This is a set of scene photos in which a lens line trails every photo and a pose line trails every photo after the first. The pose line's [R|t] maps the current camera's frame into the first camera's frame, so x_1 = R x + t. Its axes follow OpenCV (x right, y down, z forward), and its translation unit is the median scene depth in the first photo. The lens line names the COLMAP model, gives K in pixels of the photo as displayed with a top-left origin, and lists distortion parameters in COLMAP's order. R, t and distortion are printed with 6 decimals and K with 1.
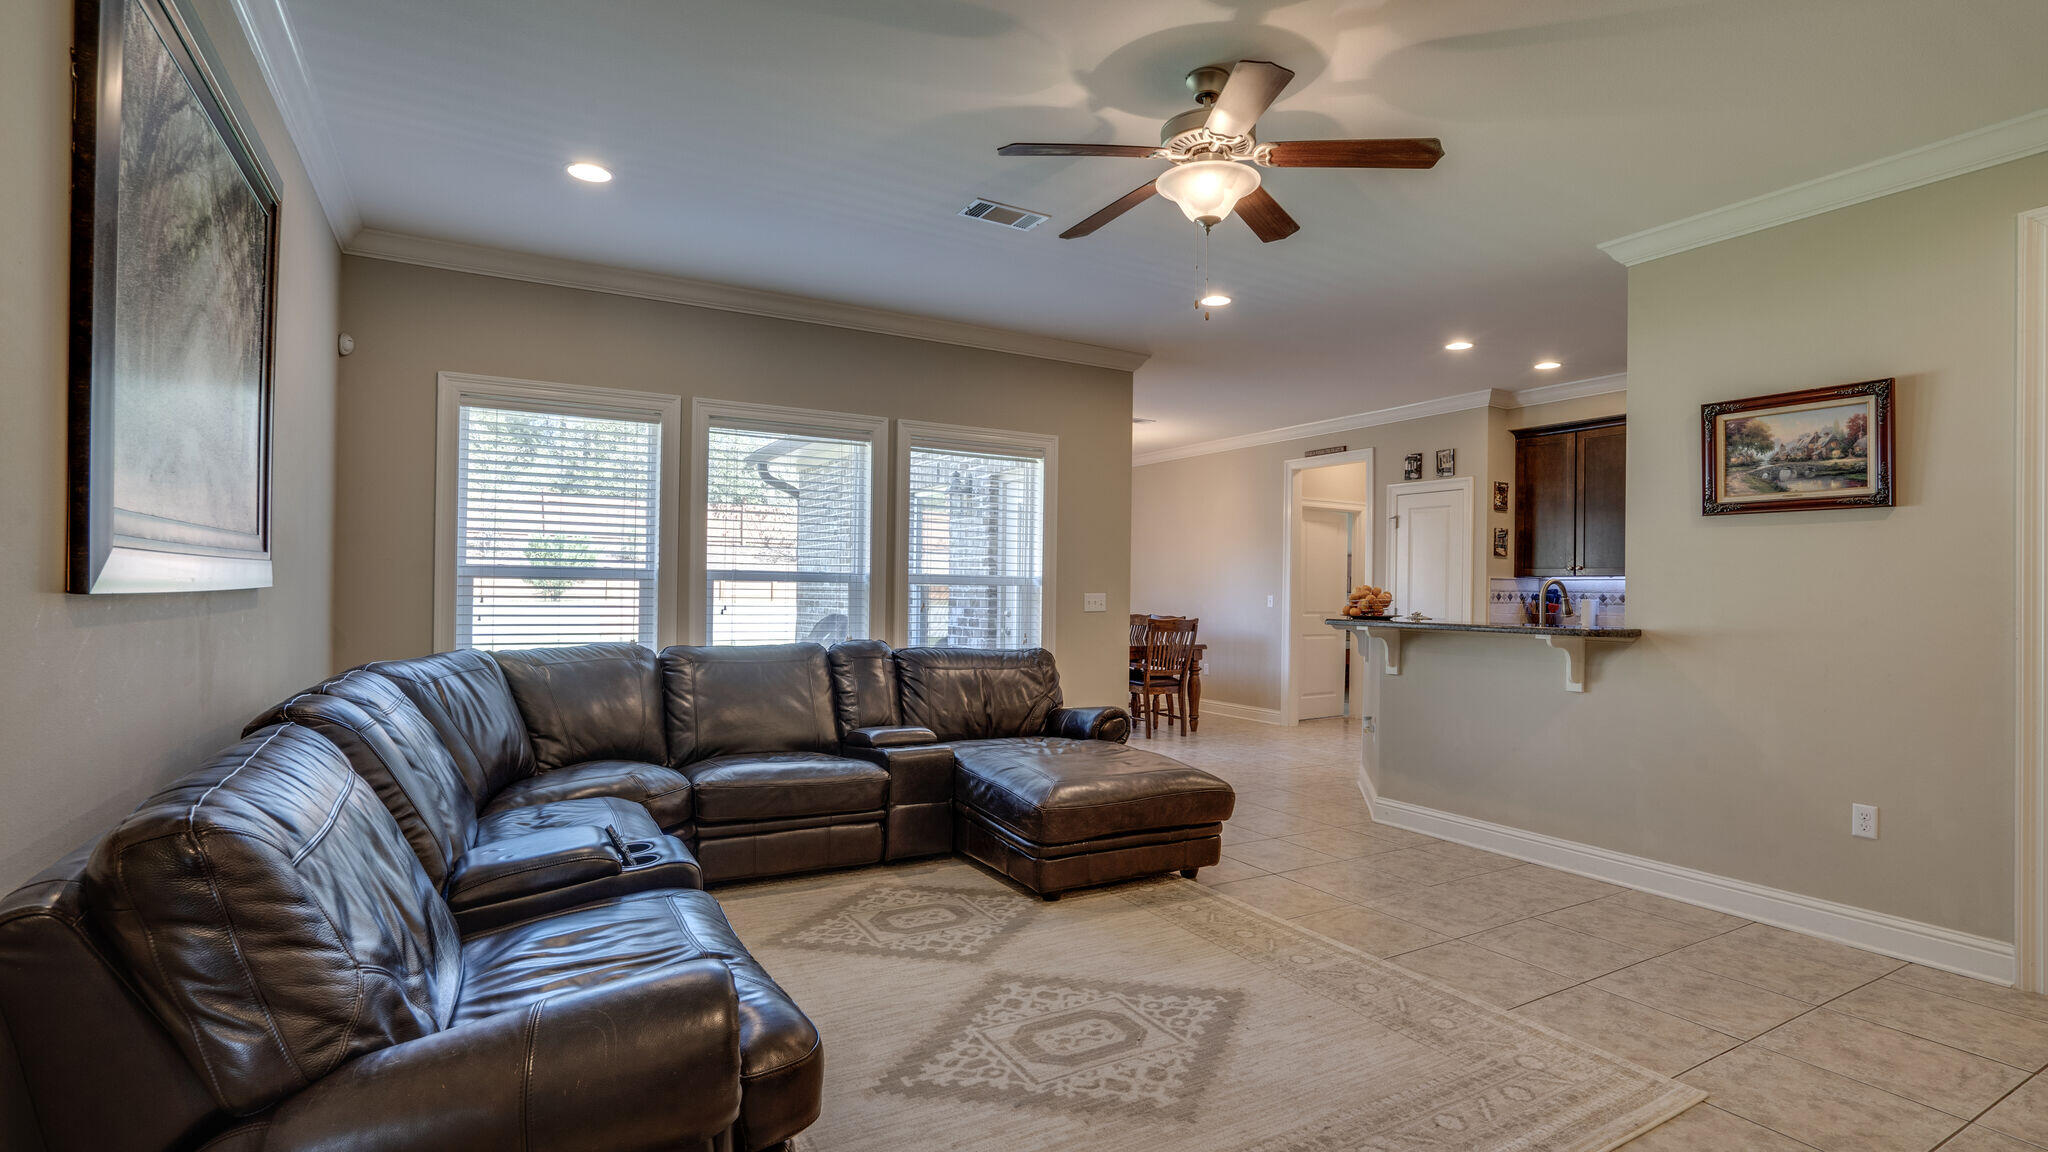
lens RADIAL K [[949.5, 0, 1025.1], [0, 949.5, 582.0], [0, 0, 1]] dist [-0.043769, 0.017251]
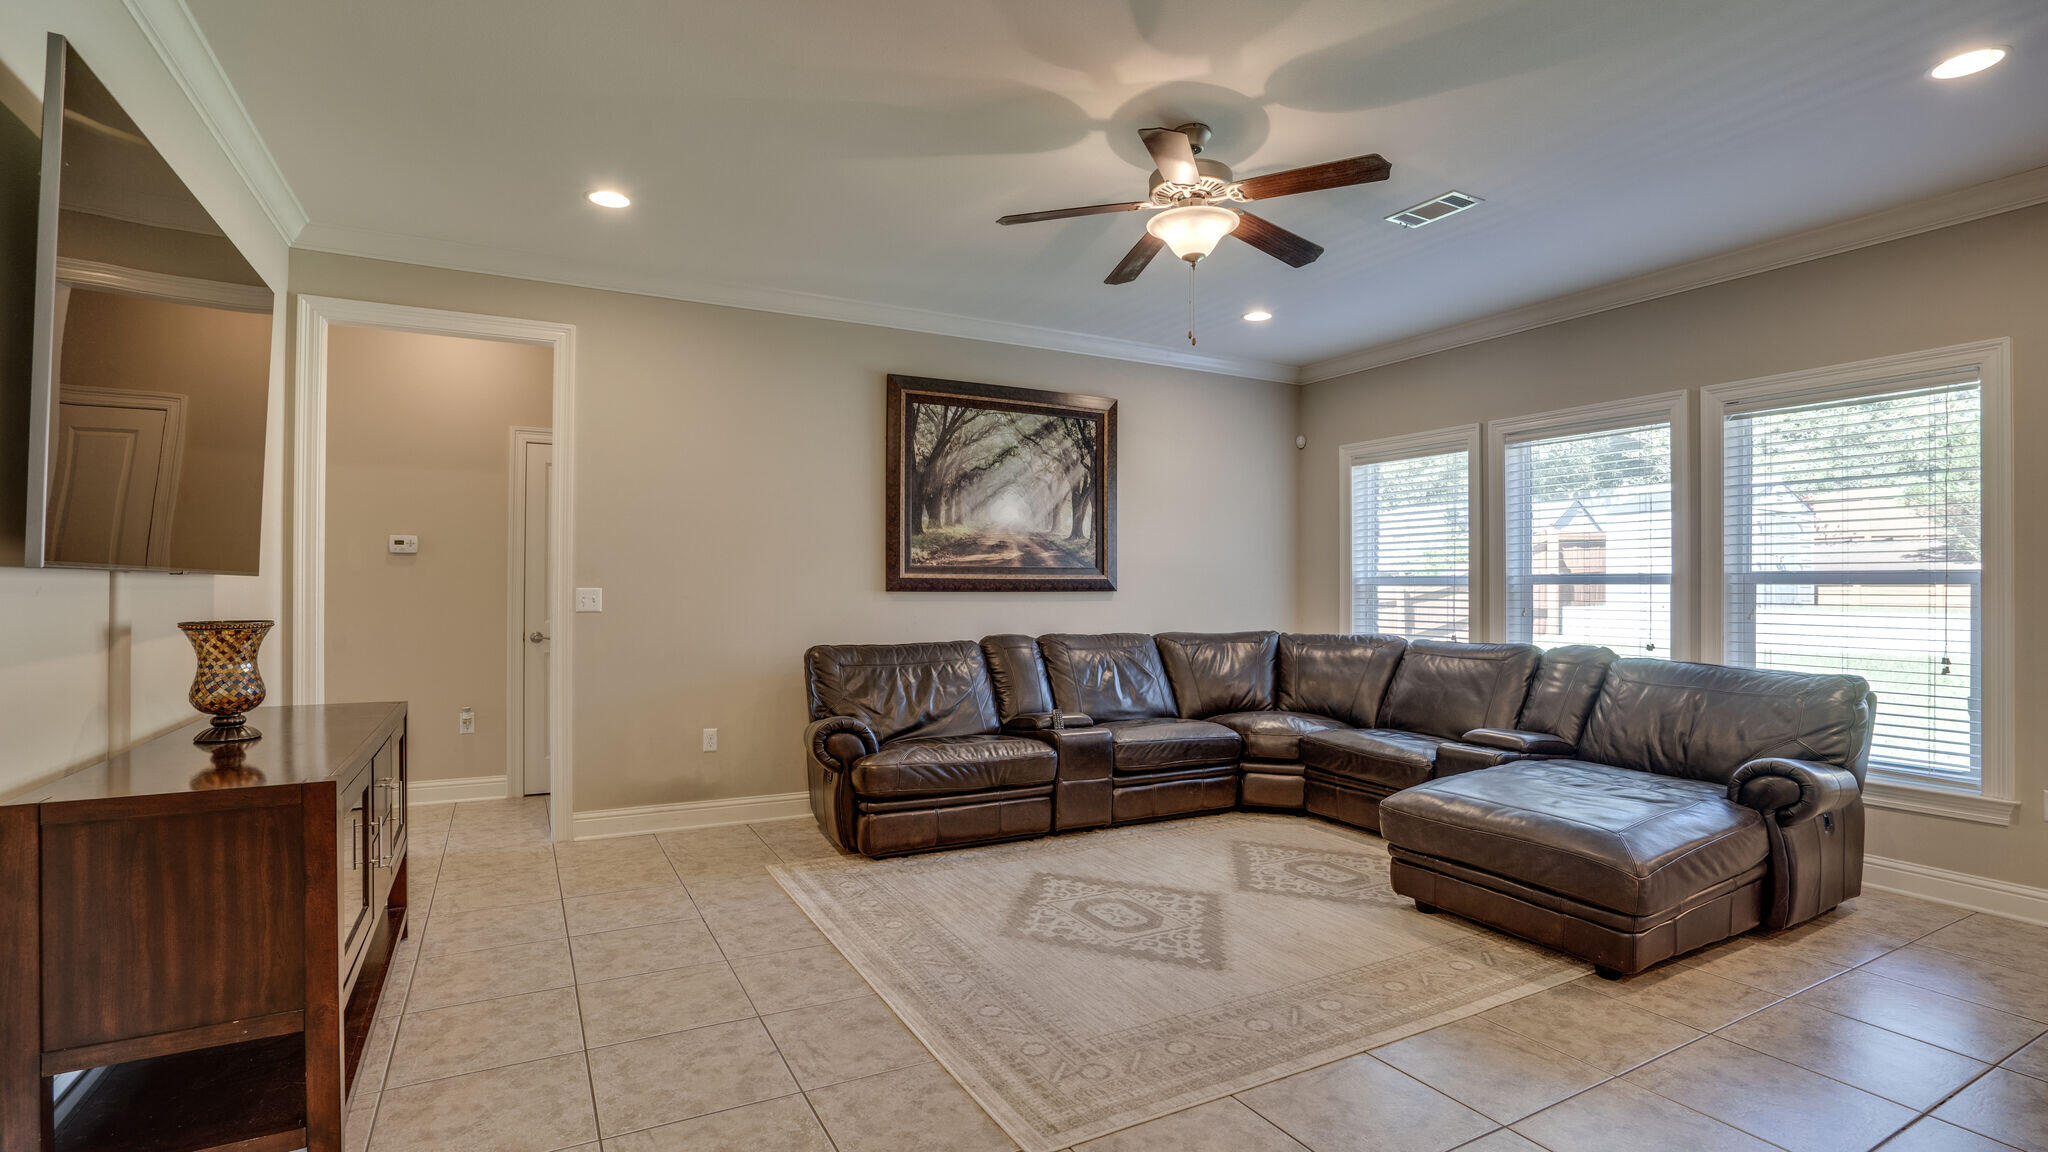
lens RADIAL K [[949.5, 0, 1047.9], [0, 949.5, 575.2], [0, 0, 1]] dist [-0.043769, 0.017251]
pose [[0.003622, -0.026664, -0.999638, 1.007207], [0.004027, 0.999637, -0.026650, 0.019210], [0.999985, -0.003929, 0.003728, 0.627035]]
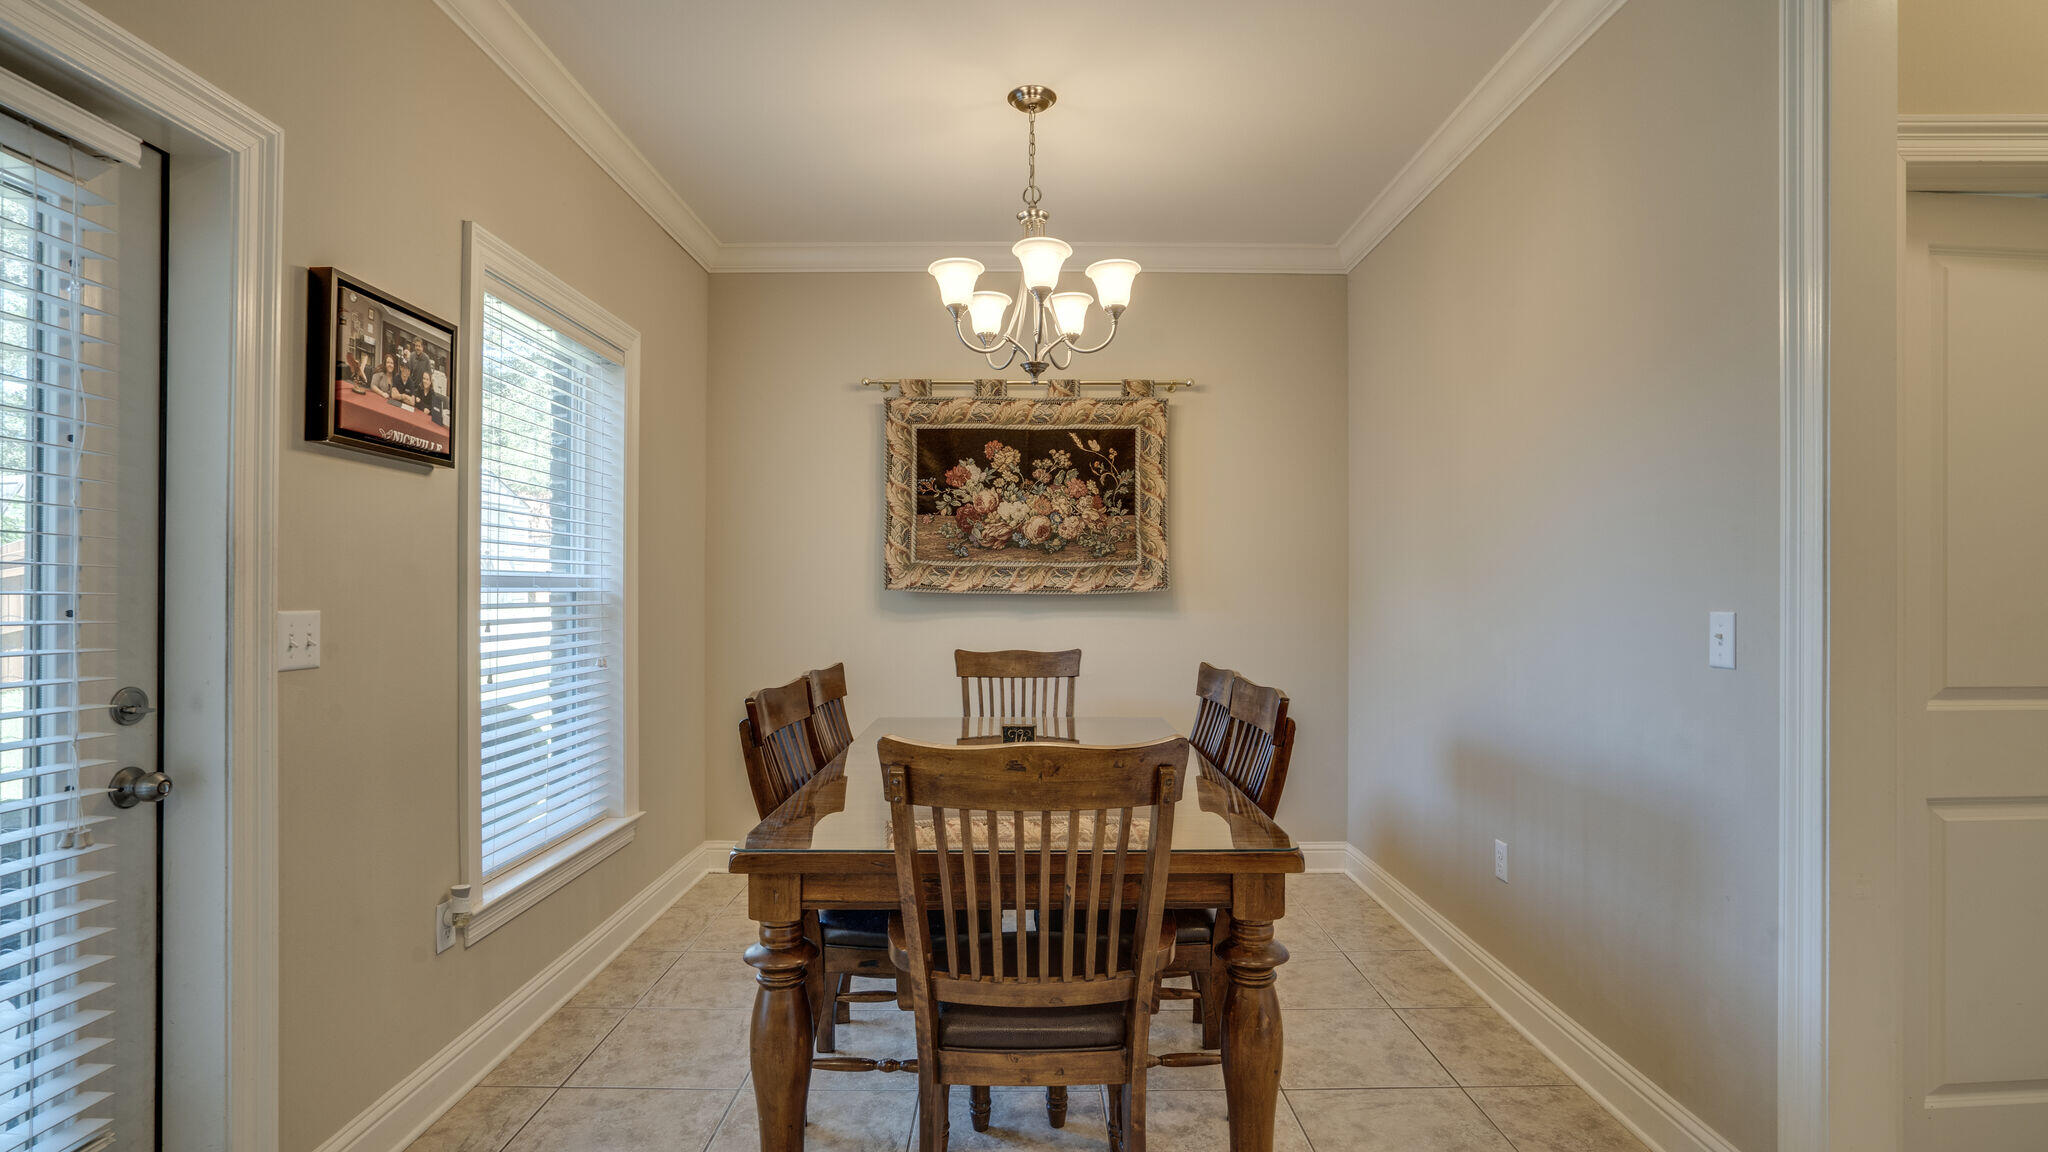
lens RADIAL K [[949.5, 0, 1021.2], [0, 949.5, 575.0], [0, 0, 1]] dist [-0.043769, 0.017251]
pose [[0.867982, -0.021623, -0.496125, 0.563652], [0.017645, 0.999764, -0.012703, 0.015493], [0.496283, 0.002272, 0.868158, 1.835986]]
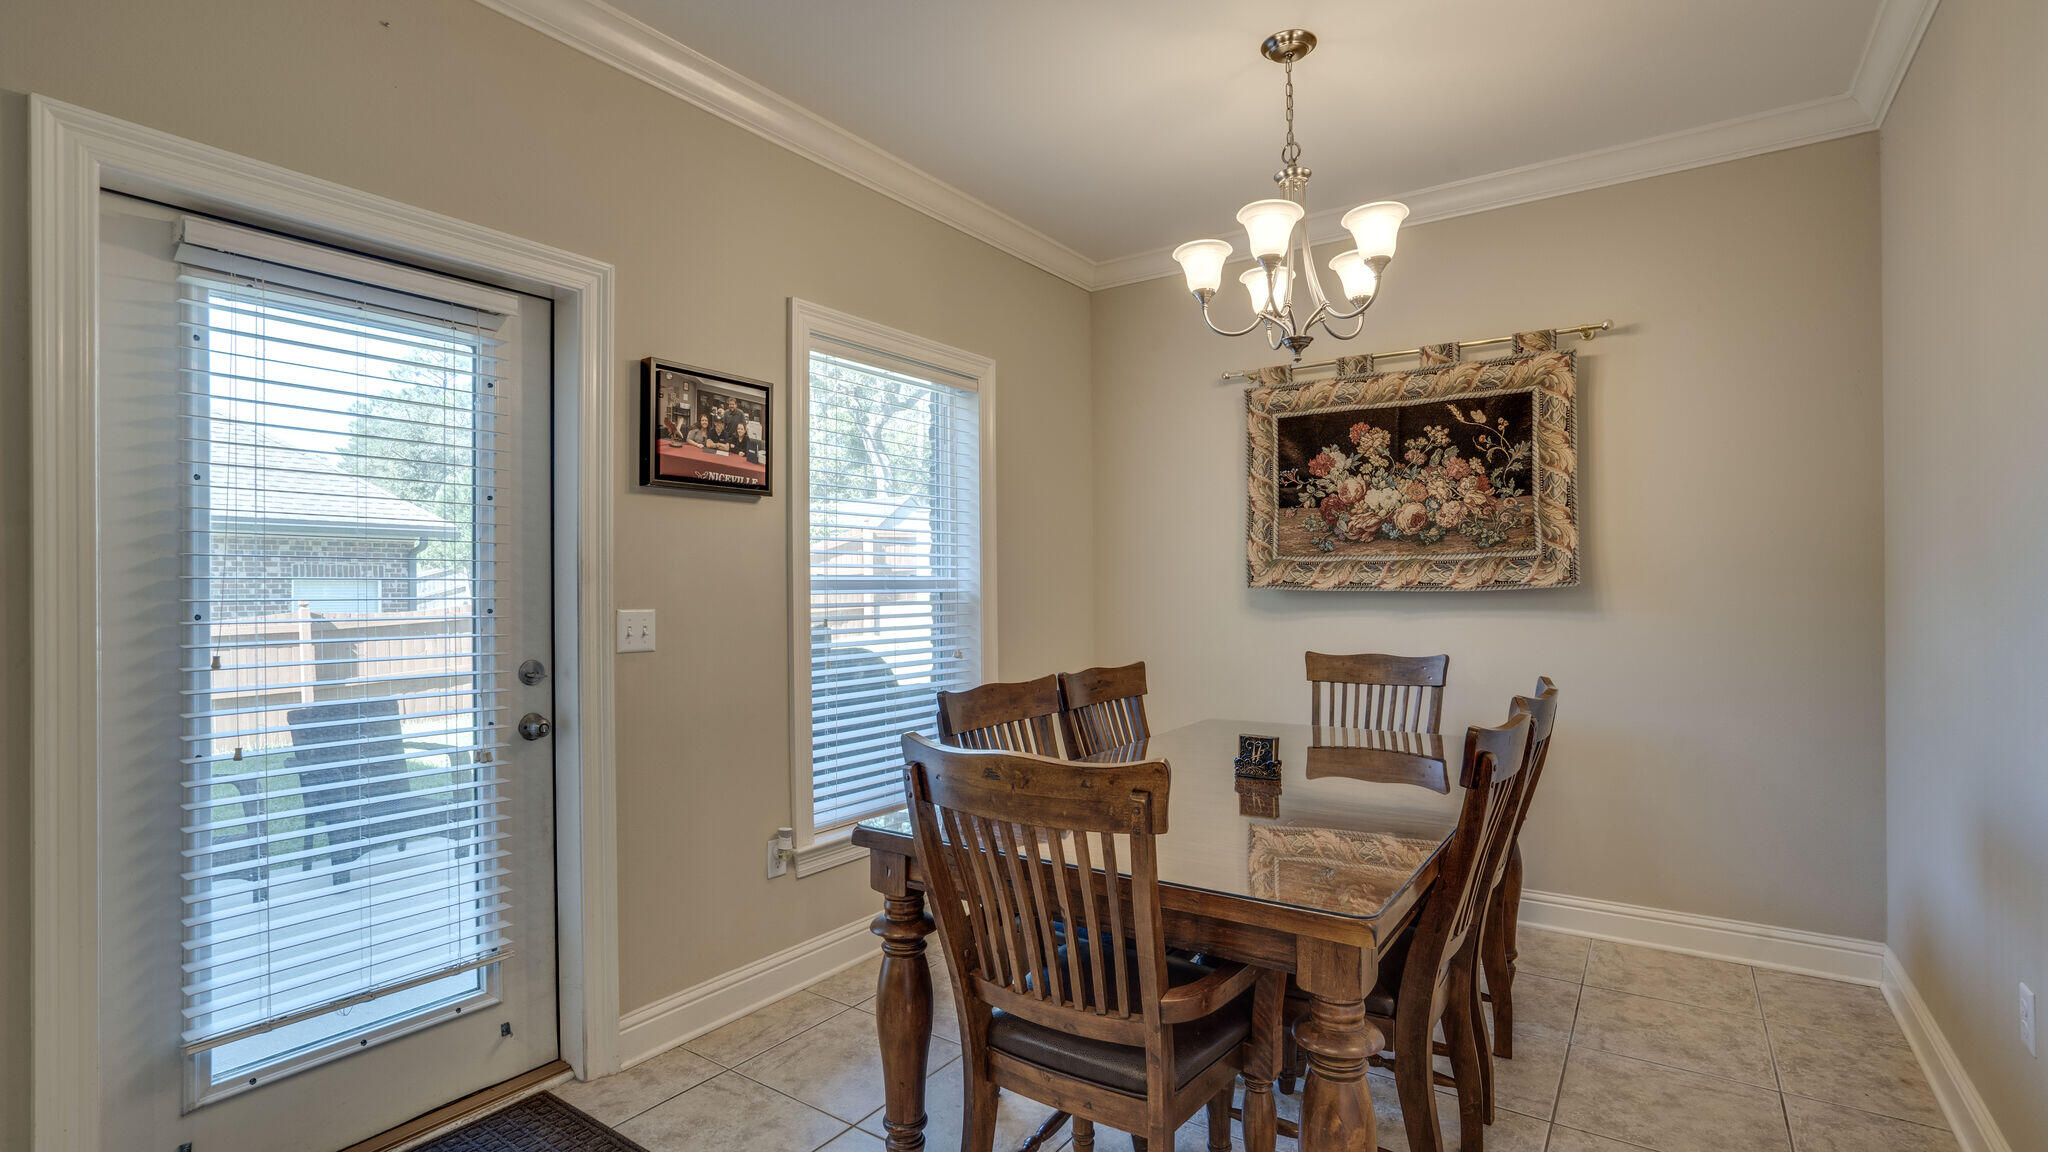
lens RADIAL K [[949.5, 0, 1044.6], [0, 949.5, 569.4], [0, 0, 1]] dist [-0.043769, 0.017251]
pose [[0.435632, -0.032959, -0.899521, 0.737889], [0.023677, 0.999403, -0.025152, 0.016695], [0.899813, -0.010340, 0.436152, 2.043785]]
